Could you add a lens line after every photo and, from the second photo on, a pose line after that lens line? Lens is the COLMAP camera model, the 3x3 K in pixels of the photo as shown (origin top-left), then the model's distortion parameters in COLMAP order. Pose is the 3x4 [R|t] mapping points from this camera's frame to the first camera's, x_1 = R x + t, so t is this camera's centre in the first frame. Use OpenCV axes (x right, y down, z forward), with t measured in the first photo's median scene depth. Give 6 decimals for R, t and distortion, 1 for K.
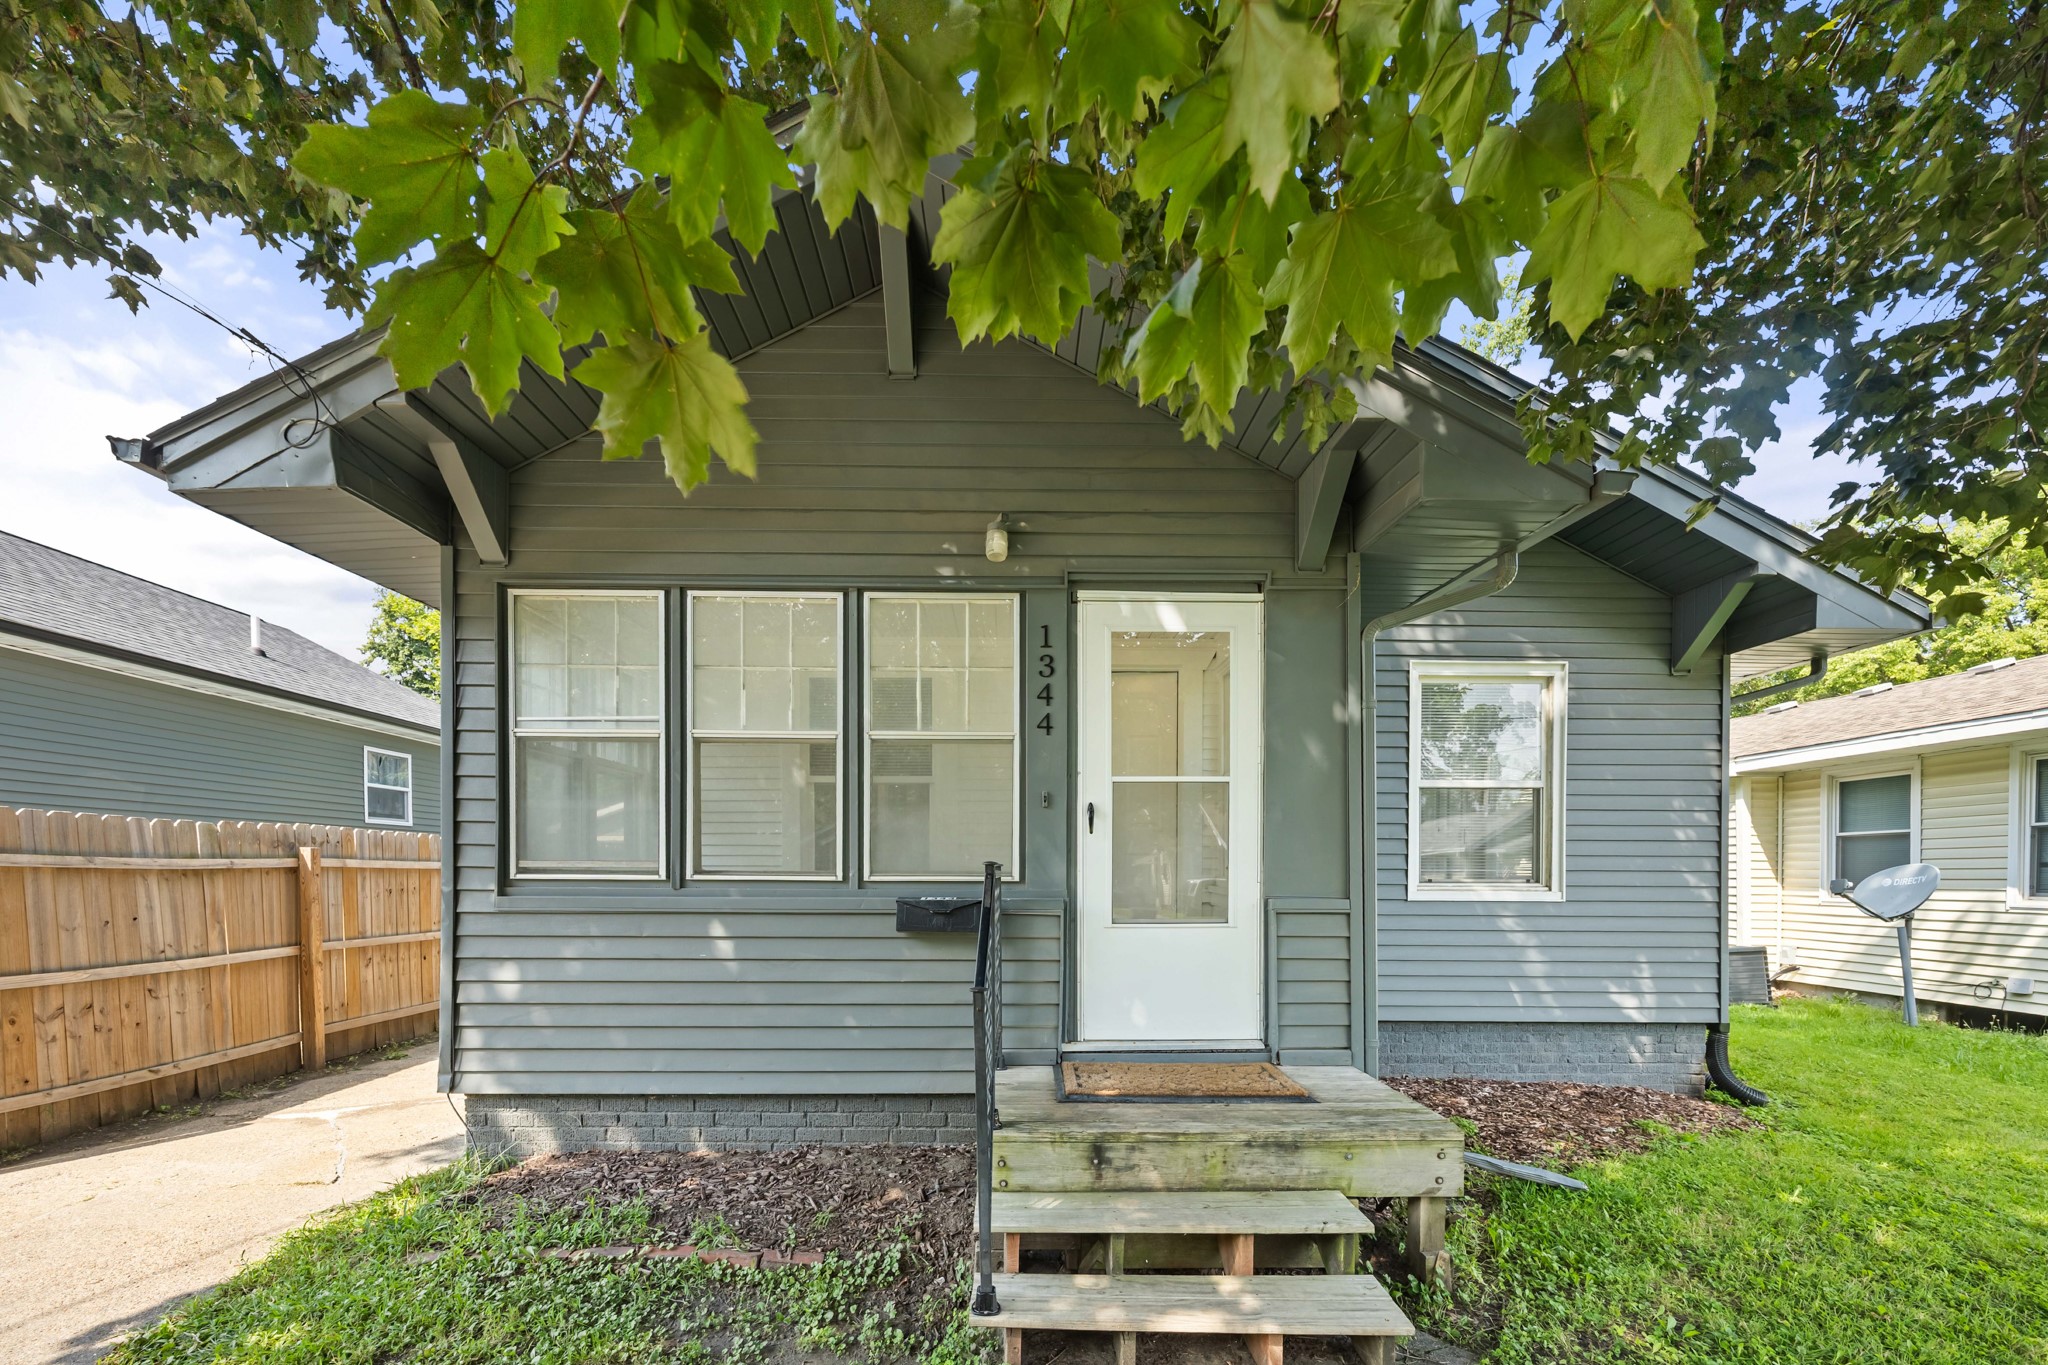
lens RADIAL K [[840.1, 0, 1020.5], [0, 840.1, 881.2], [0, 0, 1]] dist [0.001379, 0.000174]
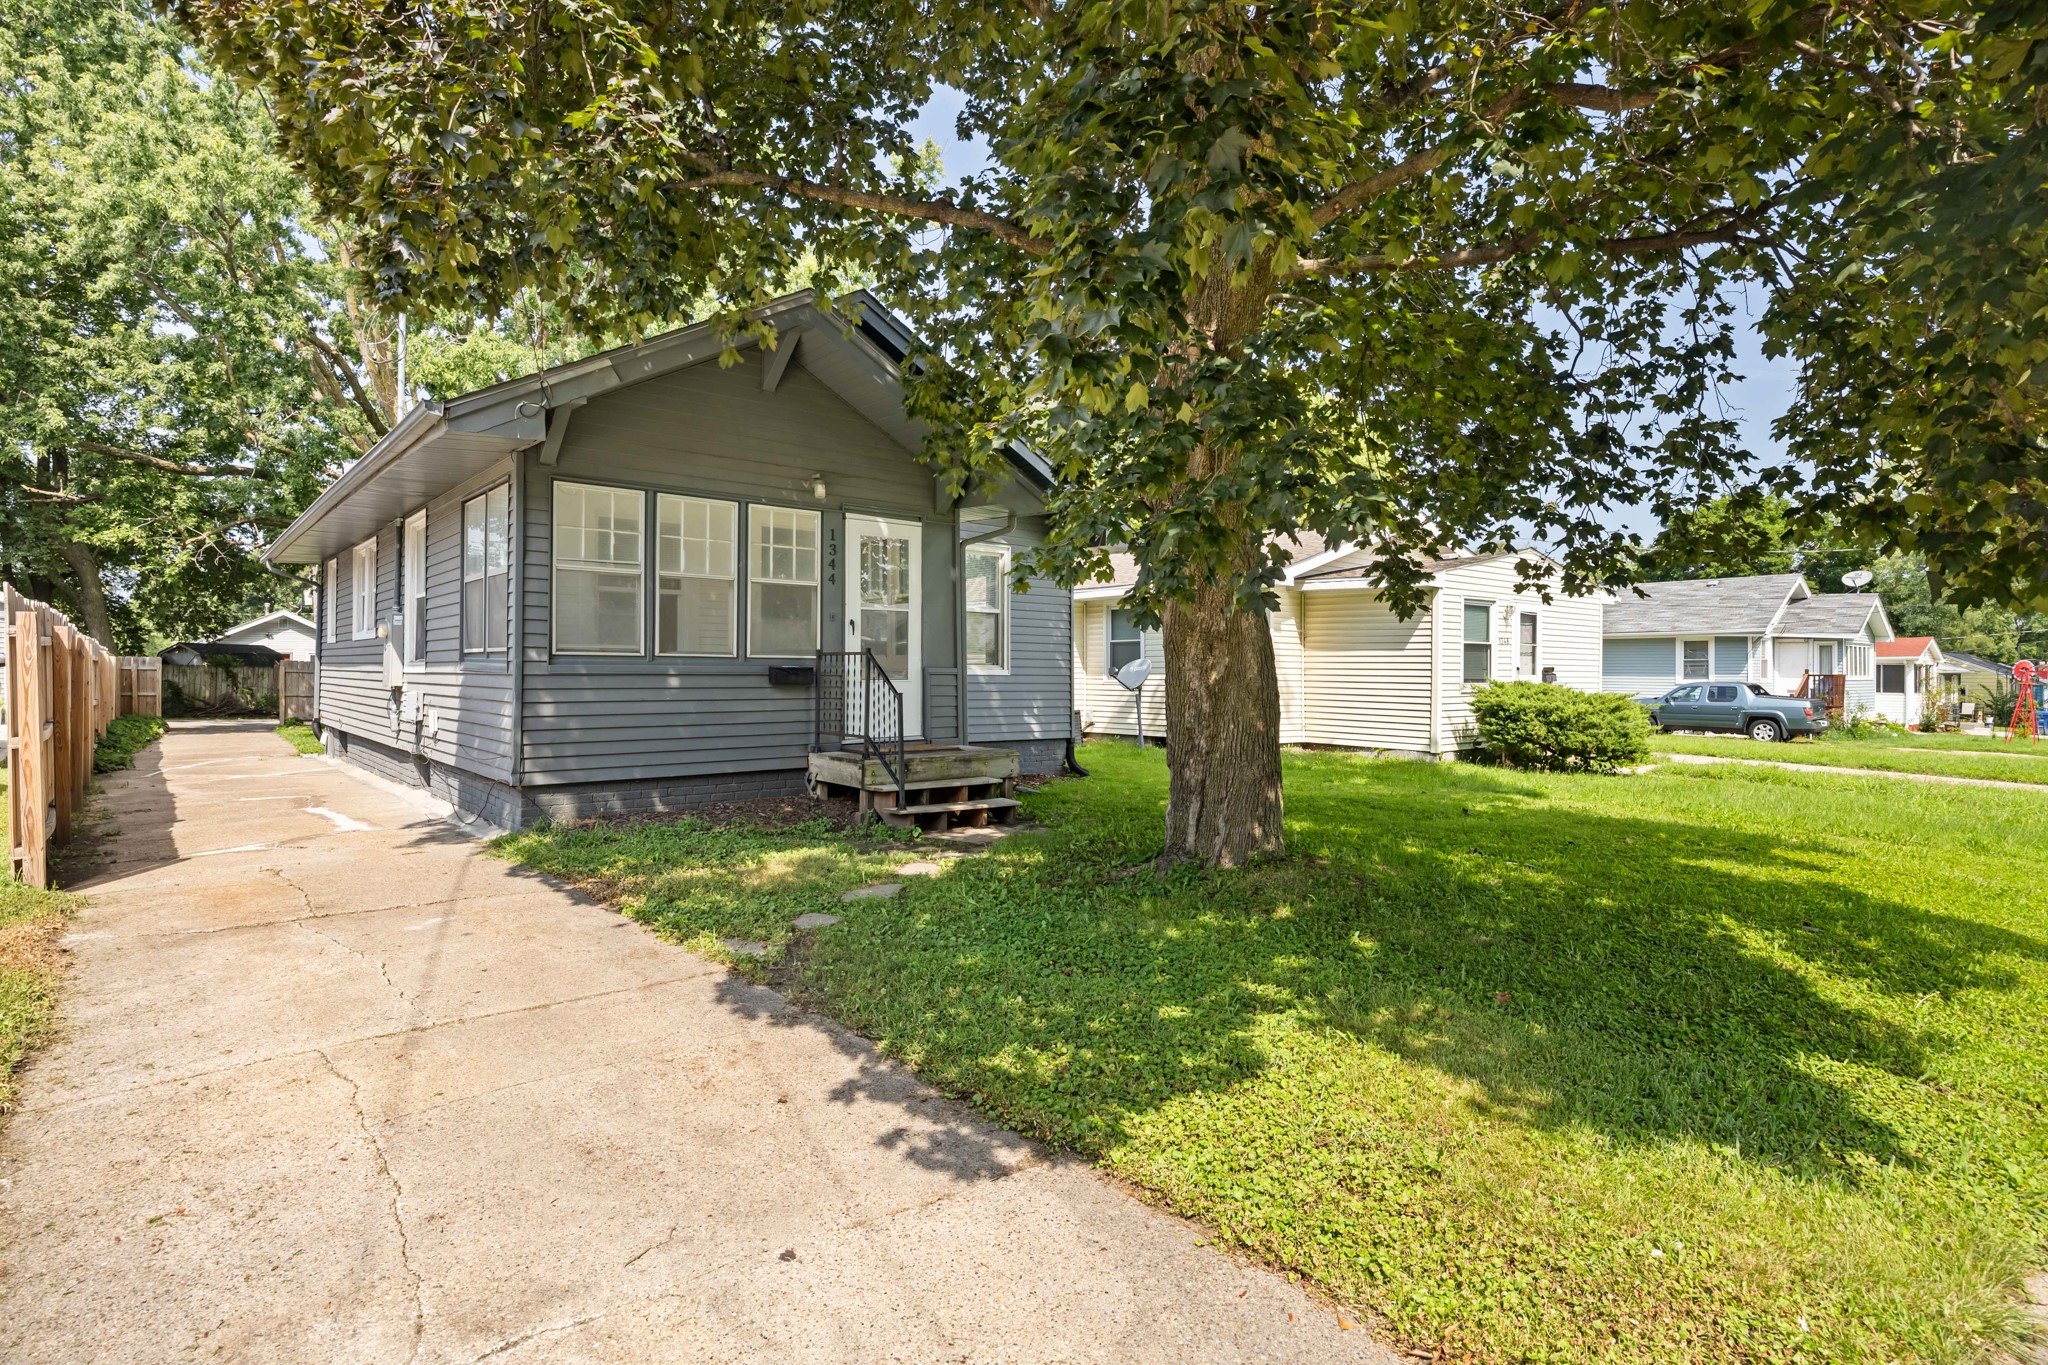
lens RADIAL K [[1072.2, 0, 1024.0], [0, 1072.2, 682.5], [0, 0, 1]] dist [-0.004424, -0.000177]
pose [[0.767212, -0.001122, 0.641393, -1.227474], [-0.001288, 0.999994, 0.003290, 0.047780], [-0.641393, -0.003351, 0.767205, -1.211985]]
